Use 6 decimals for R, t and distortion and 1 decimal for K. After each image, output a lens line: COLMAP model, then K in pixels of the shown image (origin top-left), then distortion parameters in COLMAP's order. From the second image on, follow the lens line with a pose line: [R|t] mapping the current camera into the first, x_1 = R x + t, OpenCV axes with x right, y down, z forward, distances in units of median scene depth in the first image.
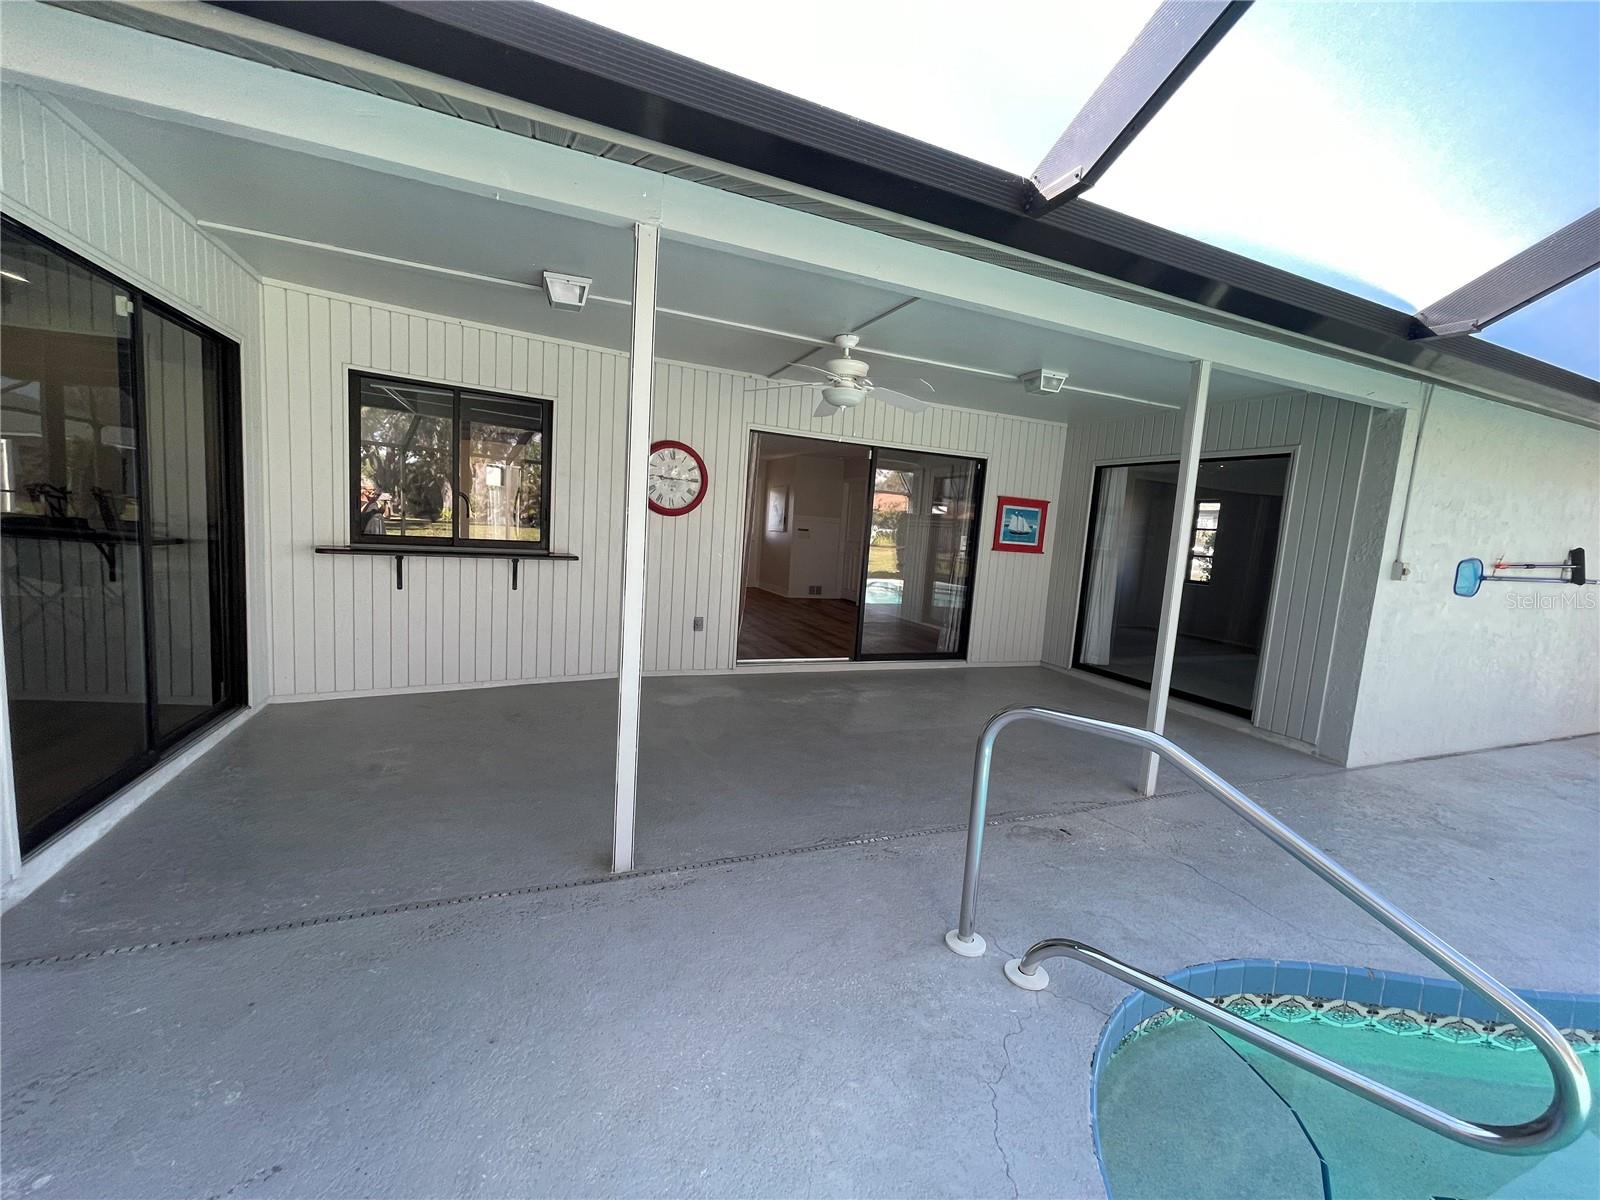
lens RADIAL K [[643.8, 0, 802.8], [0, 643.8, 599.4], [0, 0, 1]] dist [-0.001397, -0.000010]
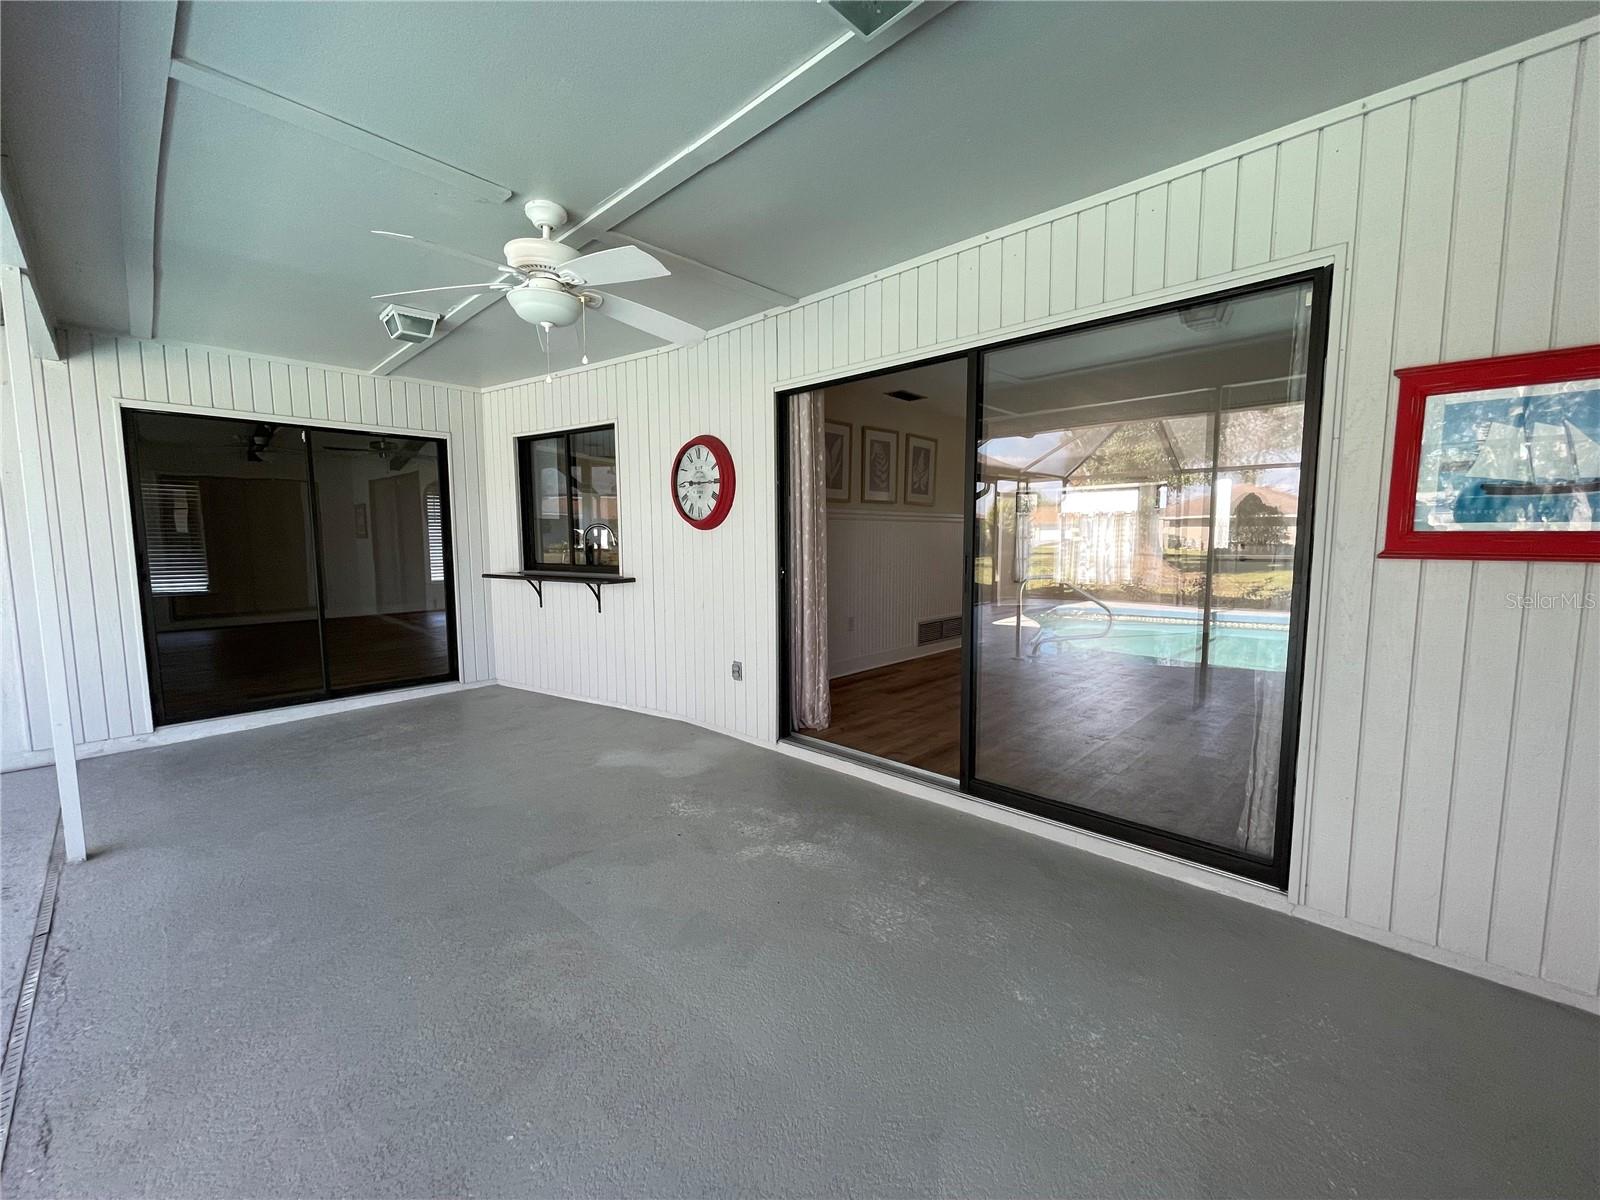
lens RADIAL K [[643.8, 0, 802.8], [0, 643.8, 599.4], [0, 0, 1]] dist [-0.001397, -0.000010]
pose [[0.401454, 0.017372, -0.915714, 0.584838], [-0.071799, 0.997340, -0.012557, -0.043934], [0.913060, 0.070788, 0.401634, 0.816564]]
